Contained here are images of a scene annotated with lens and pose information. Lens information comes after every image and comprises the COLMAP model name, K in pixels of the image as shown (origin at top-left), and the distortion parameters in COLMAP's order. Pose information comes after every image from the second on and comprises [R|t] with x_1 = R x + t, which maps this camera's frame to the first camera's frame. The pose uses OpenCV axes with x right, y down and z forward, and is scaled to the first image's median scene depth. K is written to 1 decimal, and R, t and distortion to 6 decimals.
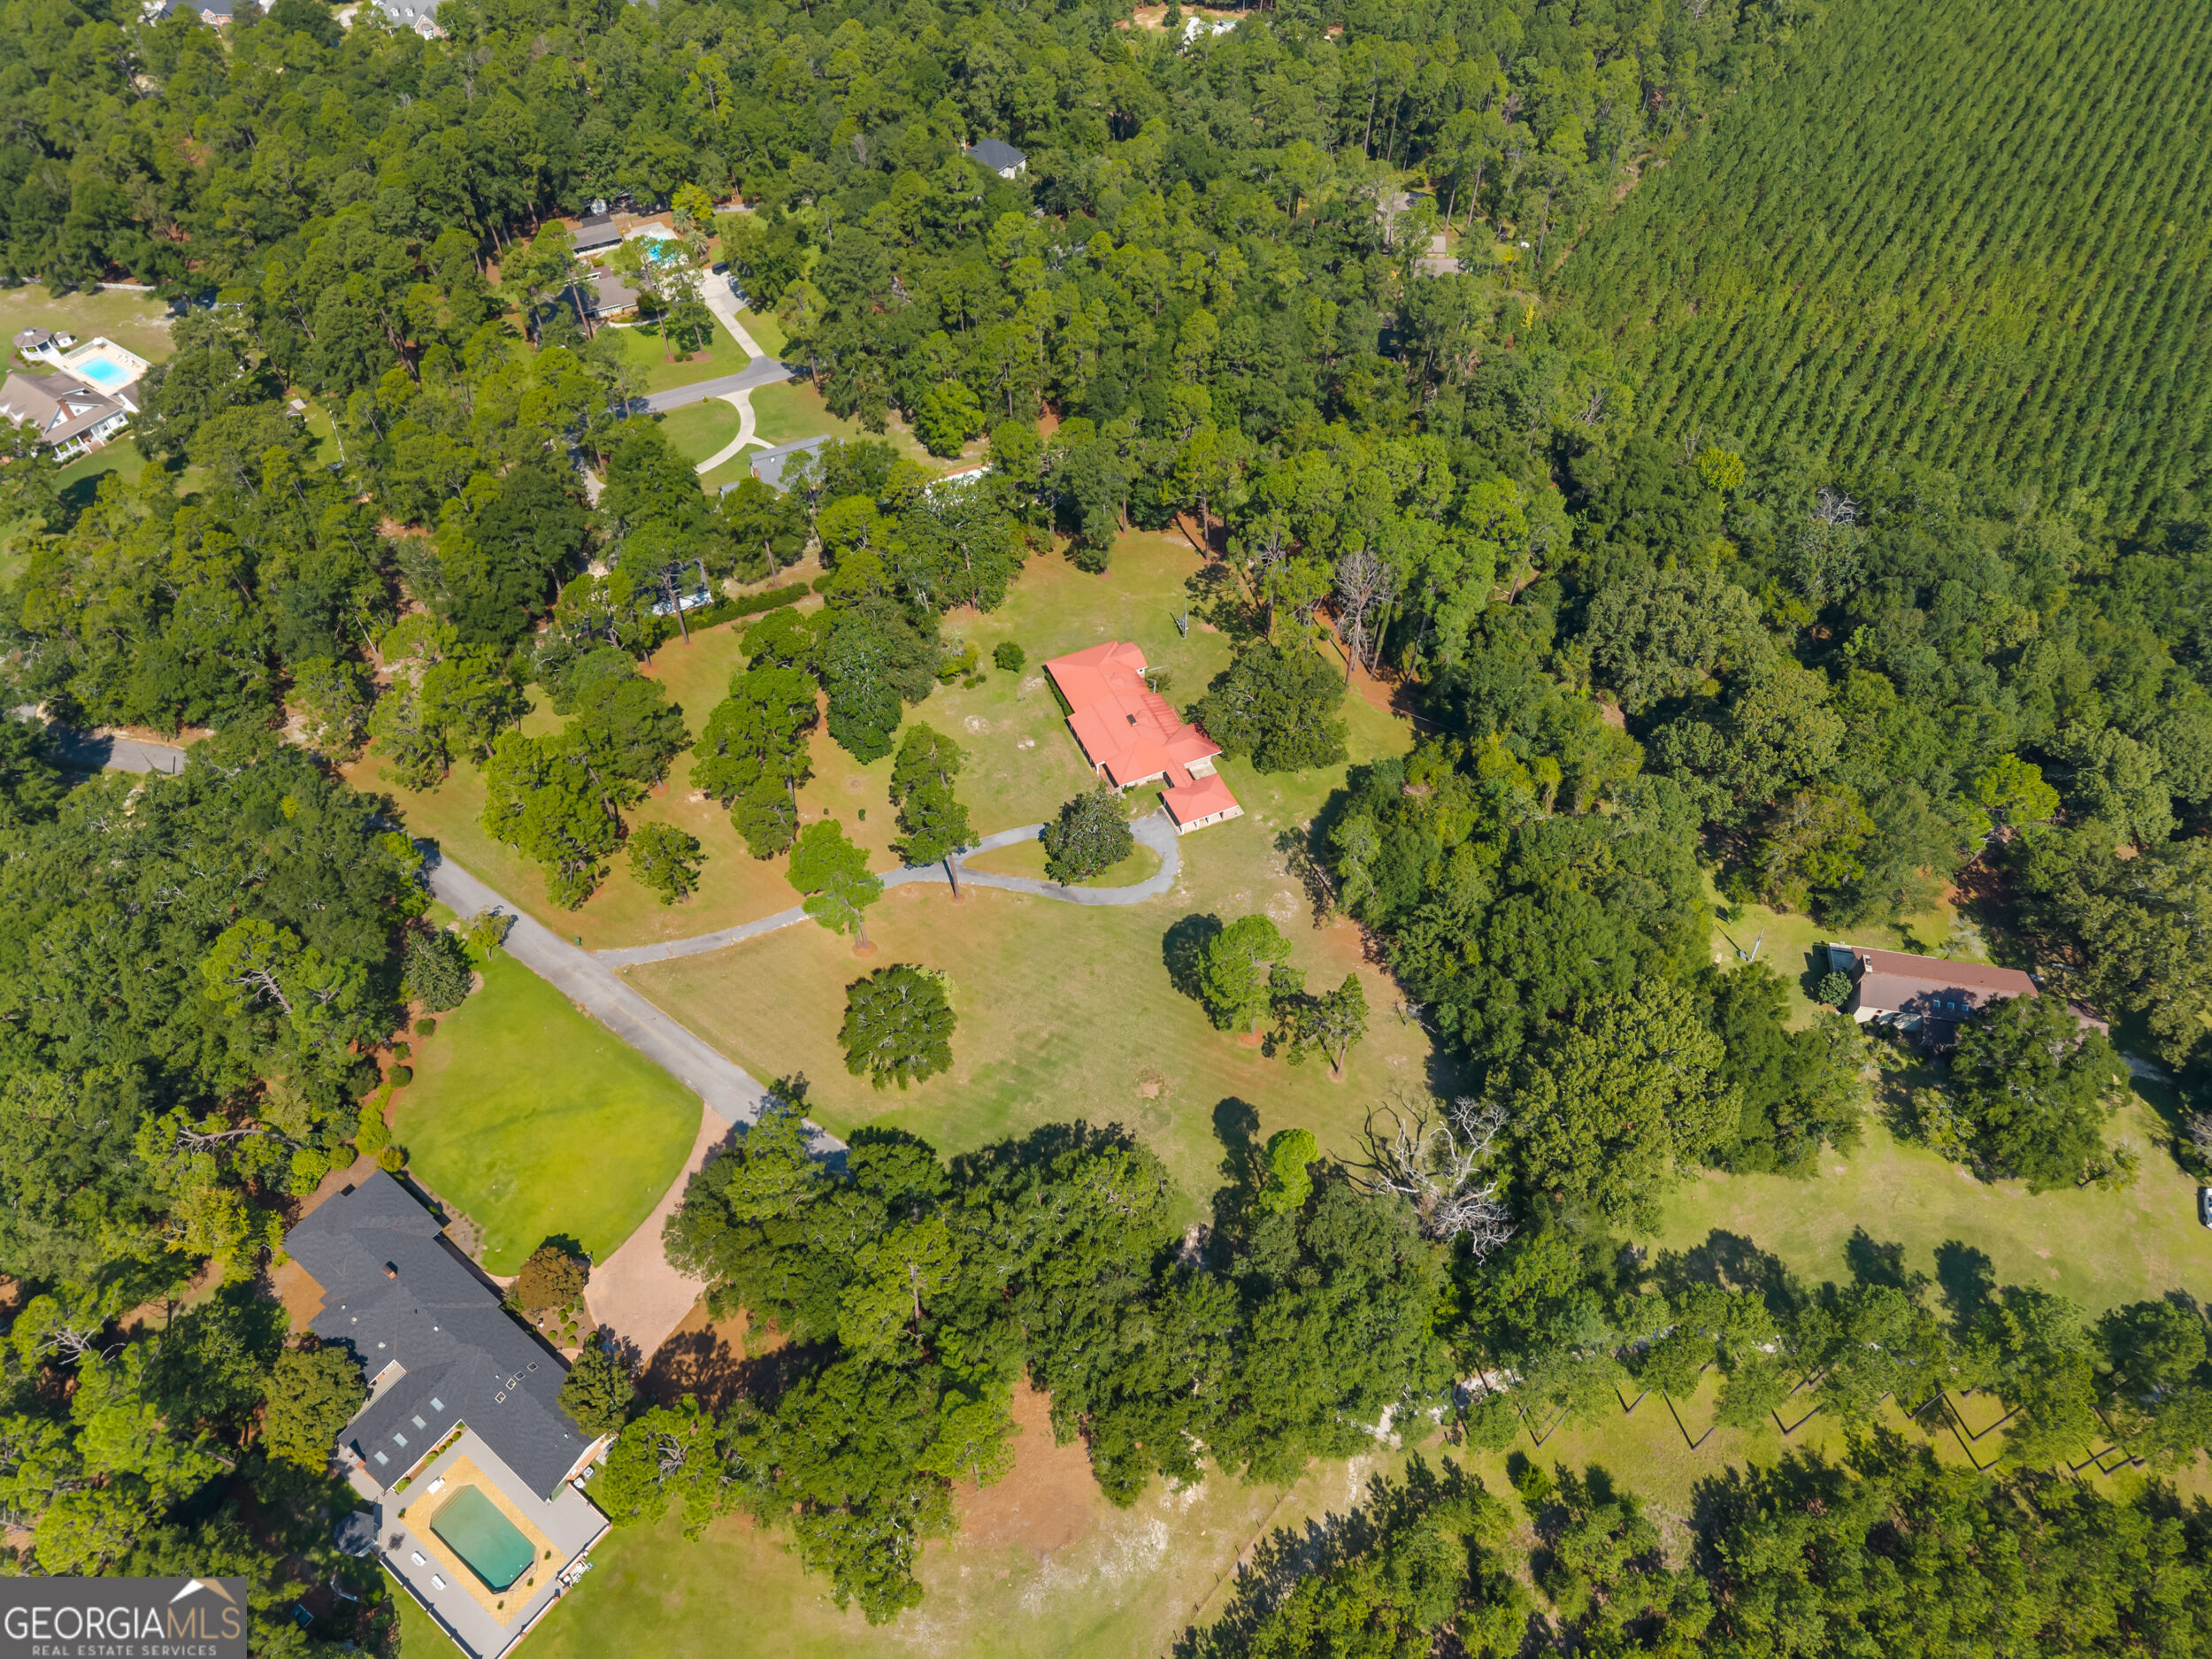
lens RADIAL K [[1509.7, 0, 1103.2], [0, 1509.7, 812.6], [0, 0, 1]] dist [0.007554, -0.002560]
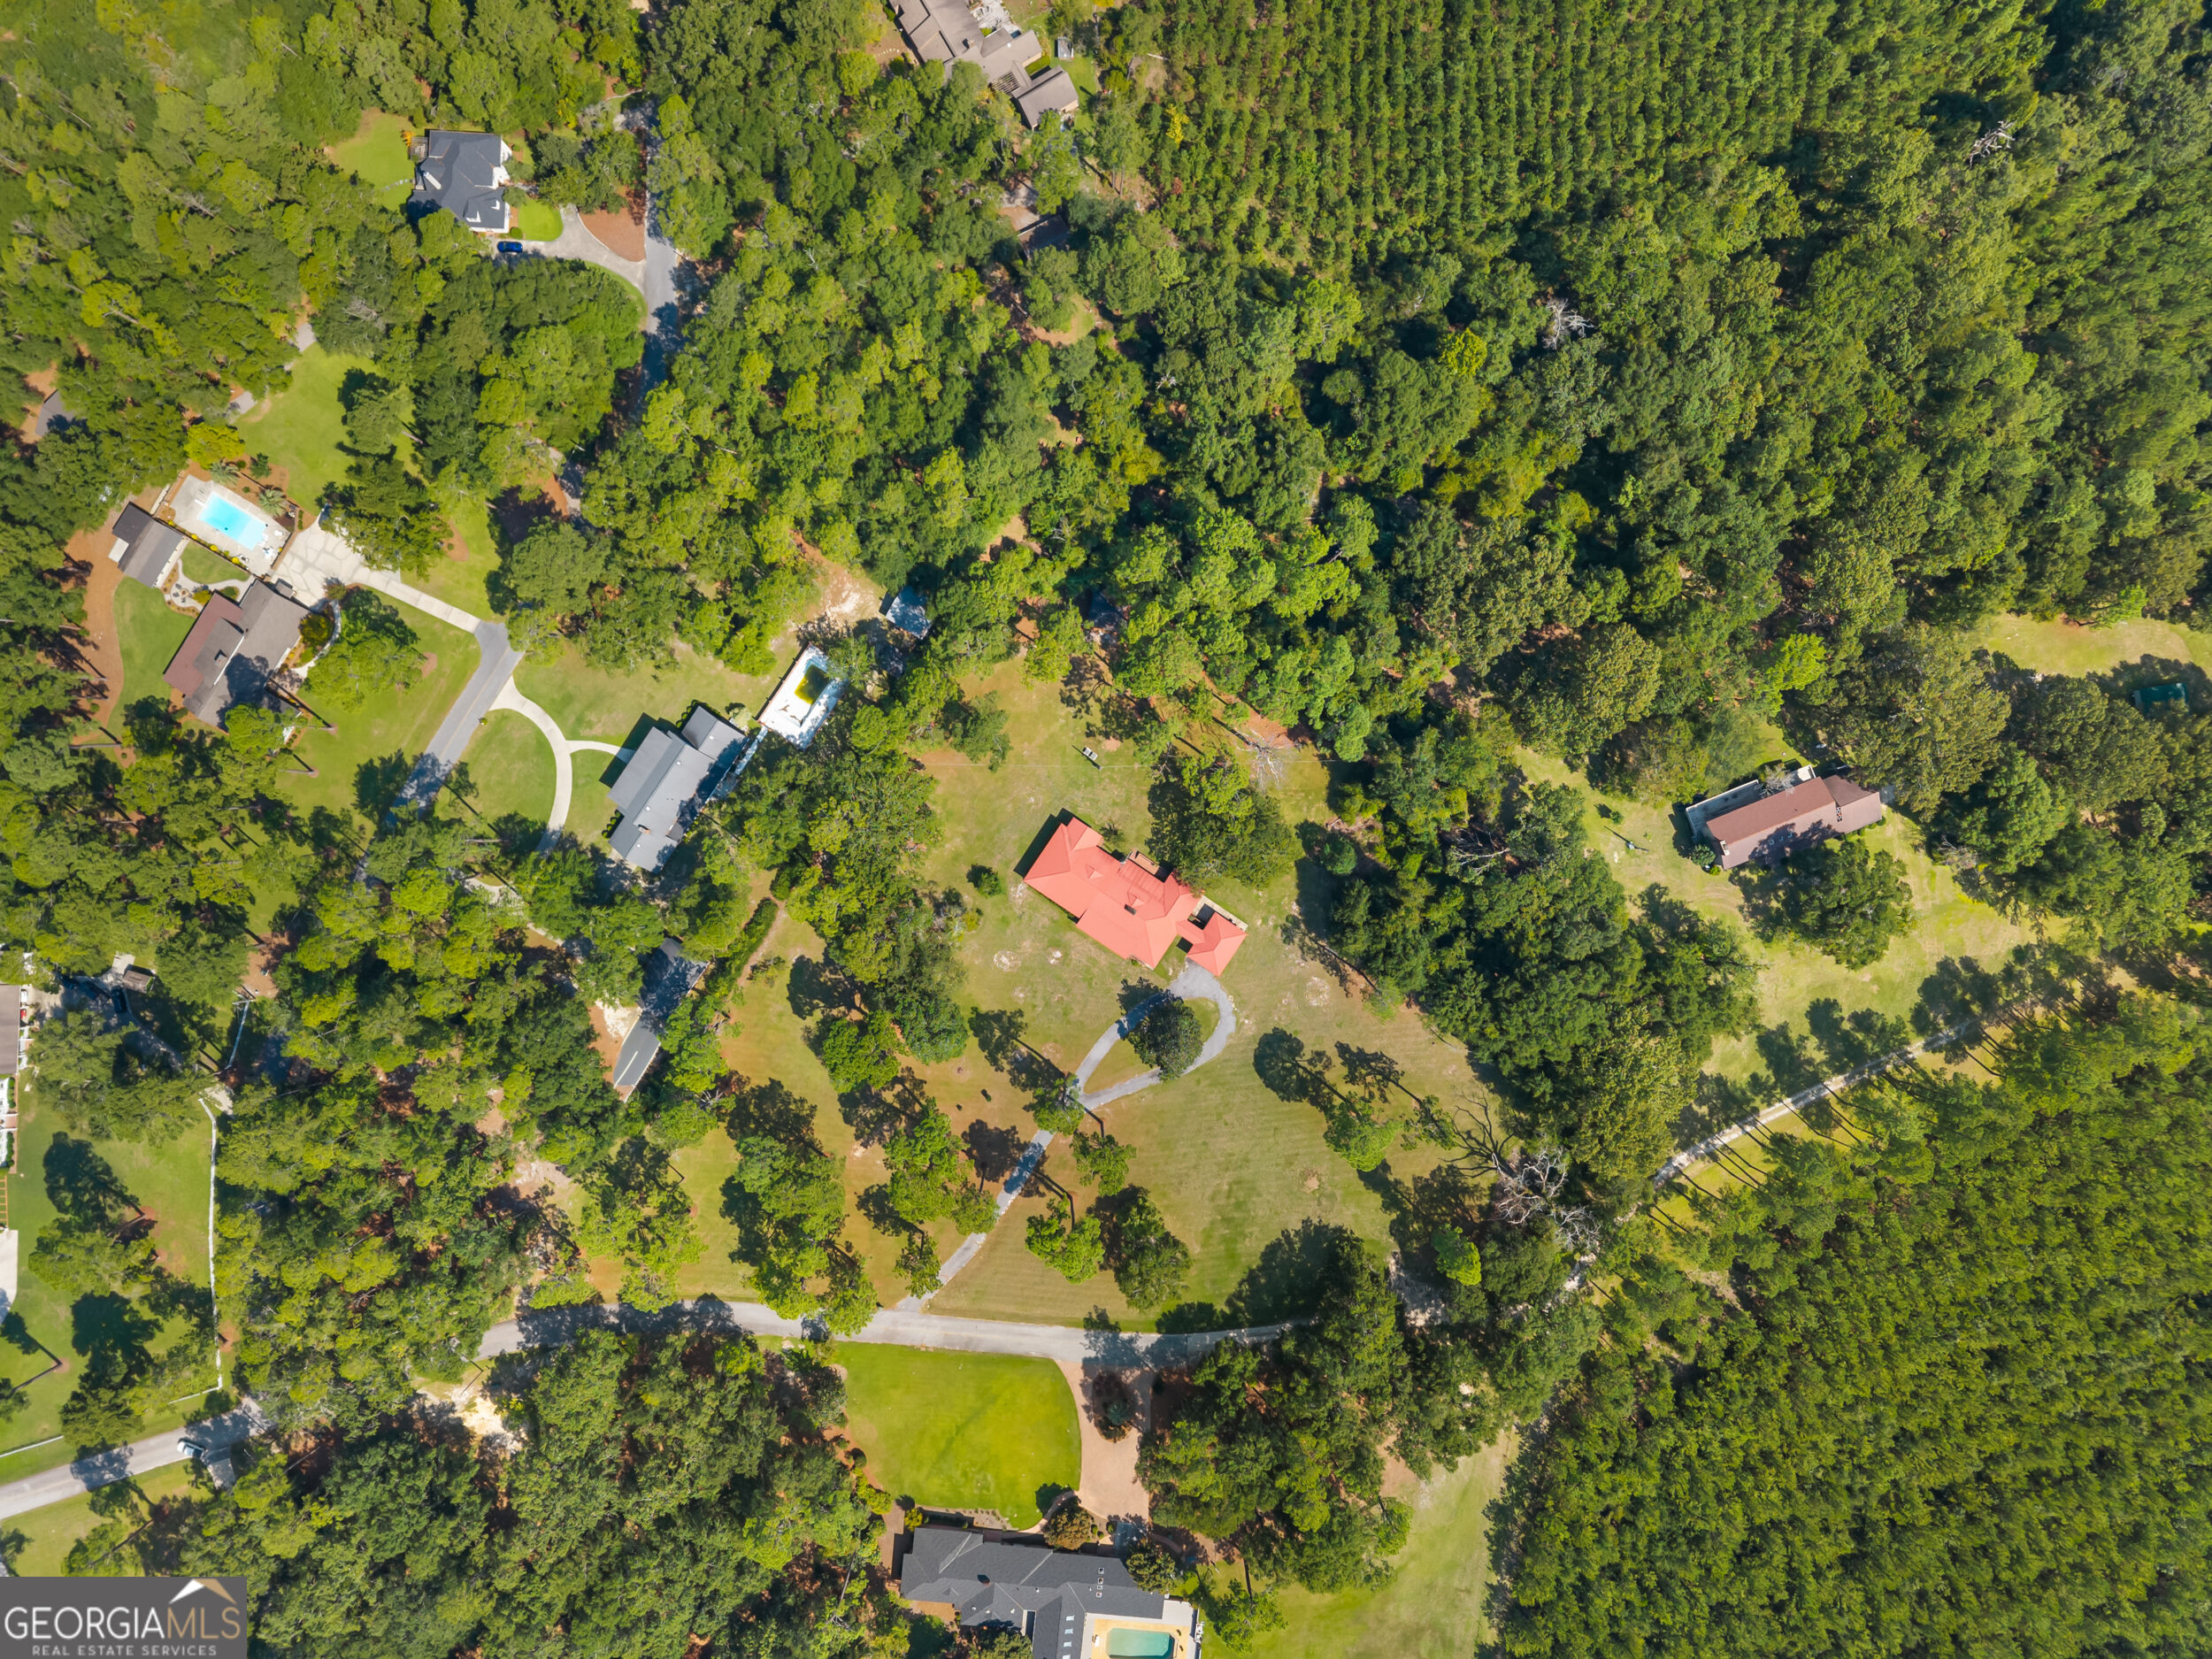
lens RADIAL K [[1509.7, 0, 1103.2], [0, 1509.7, 812.6], [0, 0, 1]] dist [0.007554, -0.002560]
pose [[0.847877, -0.530170, 0.004898, 0.041537], [0.399289, 0.644589, 0.651976, -1.019605], [-0.348815, -0.550840, 0.758224, 0.179416]]
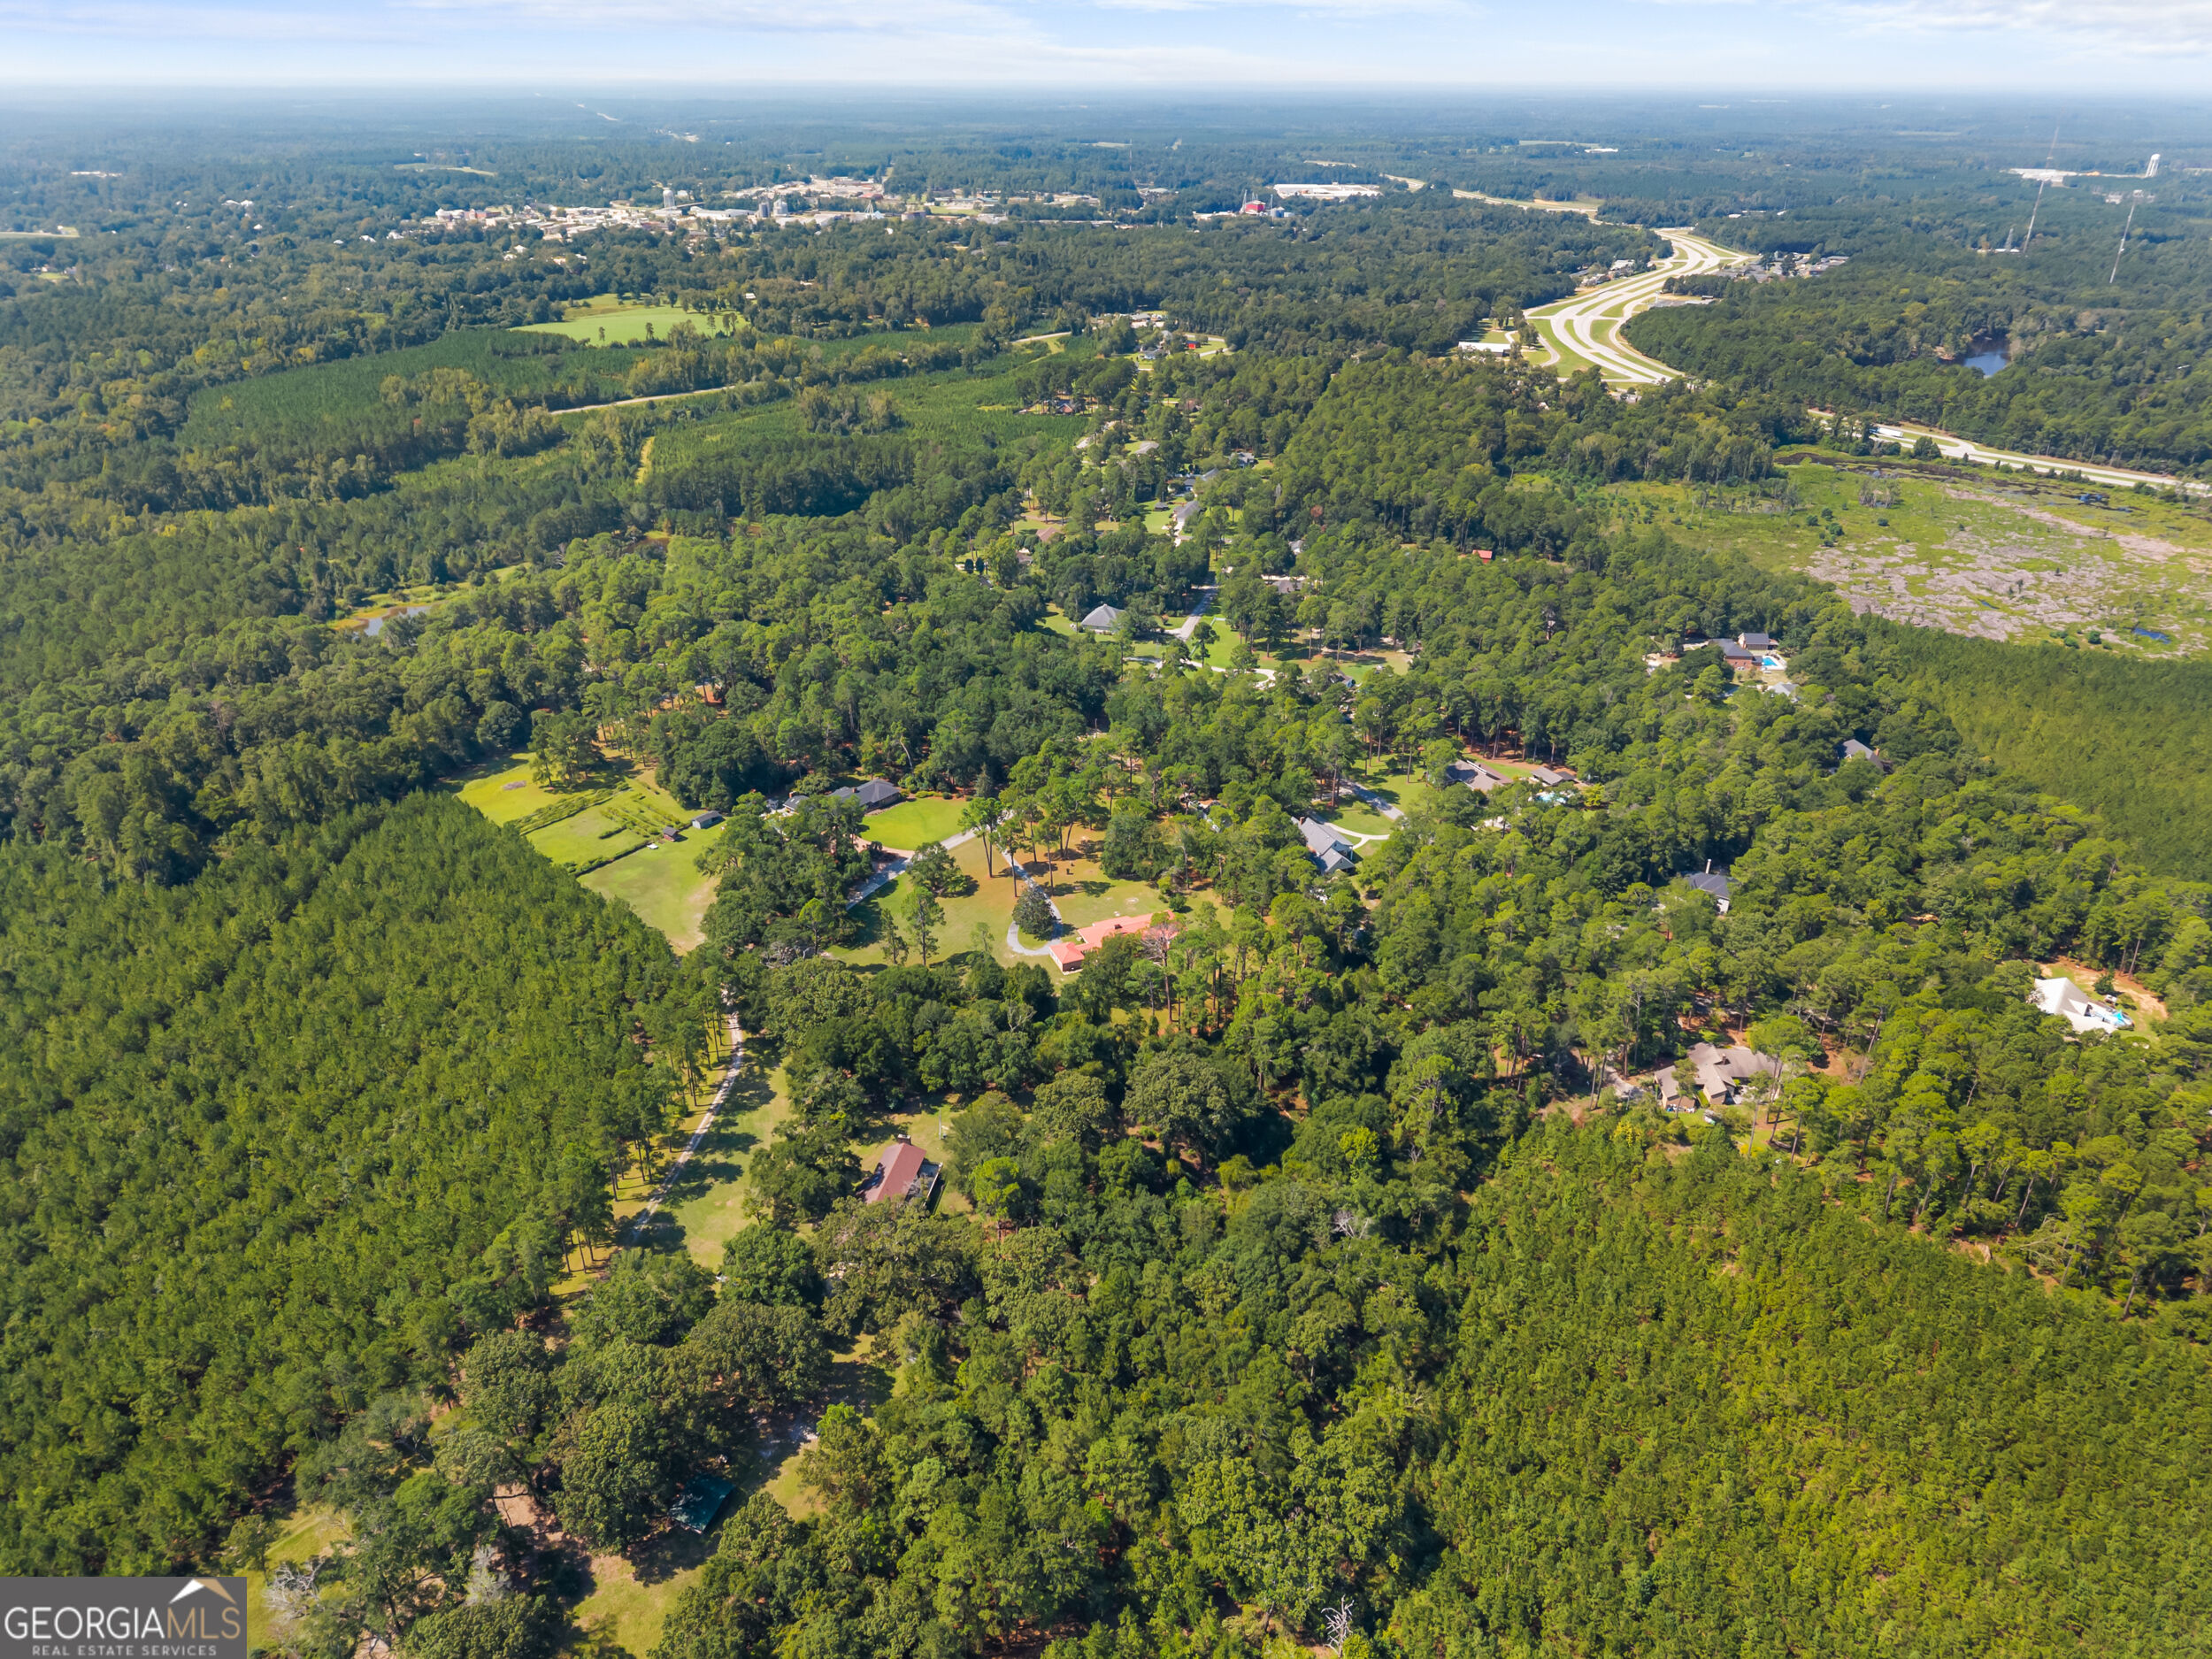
lens RADIAL K [[1509.7, 0, 1103.2], [0, 1509.7, 812.6], [0, 0, 1]] dist [0.007554, -0.002560]
pose [[-0.020801, 0.444528, -0.895523, 1.835069], [-0.768896, 0.565406, 0.298521, -0.783759], [0.639035, 0.694774, 0.330036, 0.327766]]
